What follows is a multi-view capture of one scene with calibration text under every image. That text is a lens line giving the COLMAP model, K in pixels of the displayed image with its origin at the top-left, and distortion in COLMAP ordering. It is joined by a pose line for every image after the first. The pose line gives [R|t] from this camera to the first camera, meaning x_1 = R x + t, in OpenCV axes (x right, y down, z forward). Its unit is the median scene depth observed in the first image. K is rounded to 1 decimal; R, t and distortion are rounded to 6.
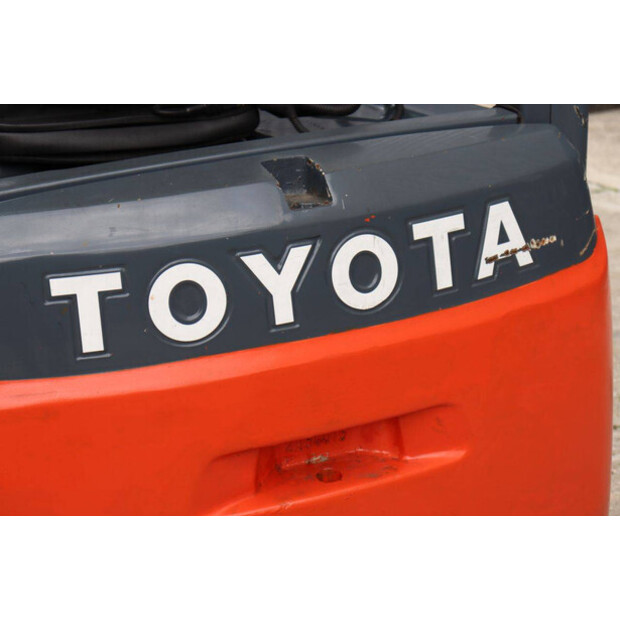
lens RADIAL K [[1462.8, 0, 310.0], [0, 1462.8, 310.0], [0, 0, 1]] dist [0.352957, -0.304807]
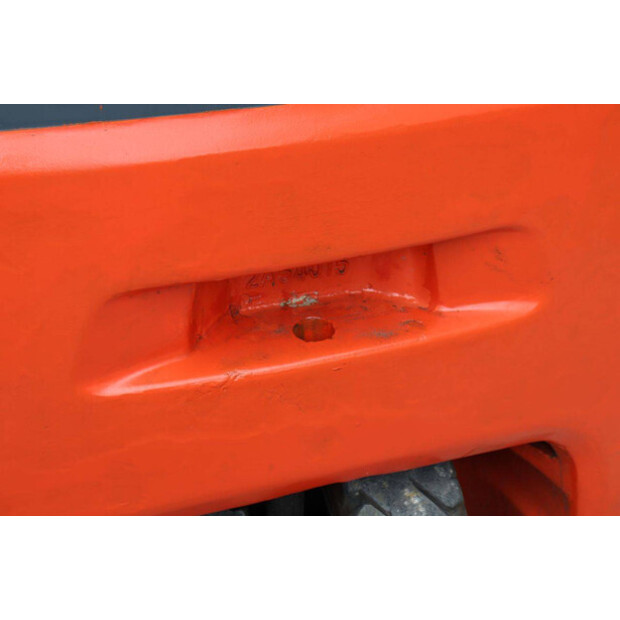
lens RADIAL K [[1462.8, 0, 310.0], [0, 1462.8, 310.0], [0, 0, 1]] dist [0.352957, -0.304807]
pose [[0.995943, 0.071124, -0.055129, 0.045319], [-0.061829, 0.985968, 0.155059, 0.008013], [0.065384, -0.151022, 0.986366, 0.388169]]
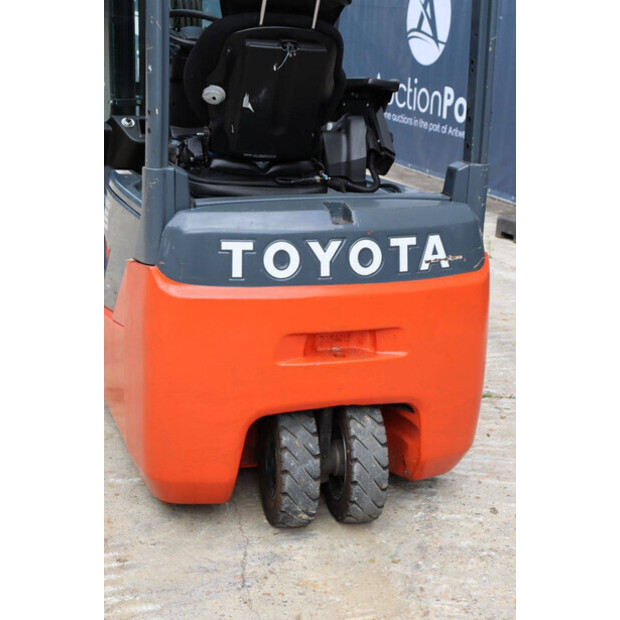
lens RADIAL K [[1114.3, 0, 310.0], [0, 1114.3, 310.0], [0, 0, 1]] dist [0.183836, 0.113081]
pose [[0.992506, 0.104308, -0.063653, 0.065842], [-0.108904, 0.991324, -0.073601, 0.170580], [0.055424, 0.079981, 0.995254, -0.587693]]
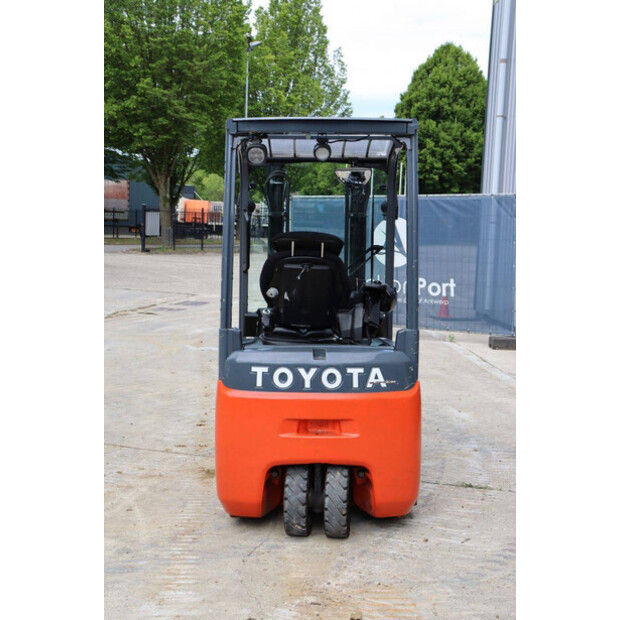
lens RADIAL K [[903.8, 0, 310.0], [0, 903.8, 310.0], [0, 0, 1]] dist [0.053644, 0.026359]
pose [[0.911133, 0.084367, -0.403385, 0.887656], [-0.182401, 0.960284, -0.211152, 0.299123], [0.369550, 0.265965, 0.890335, -1.126126]]
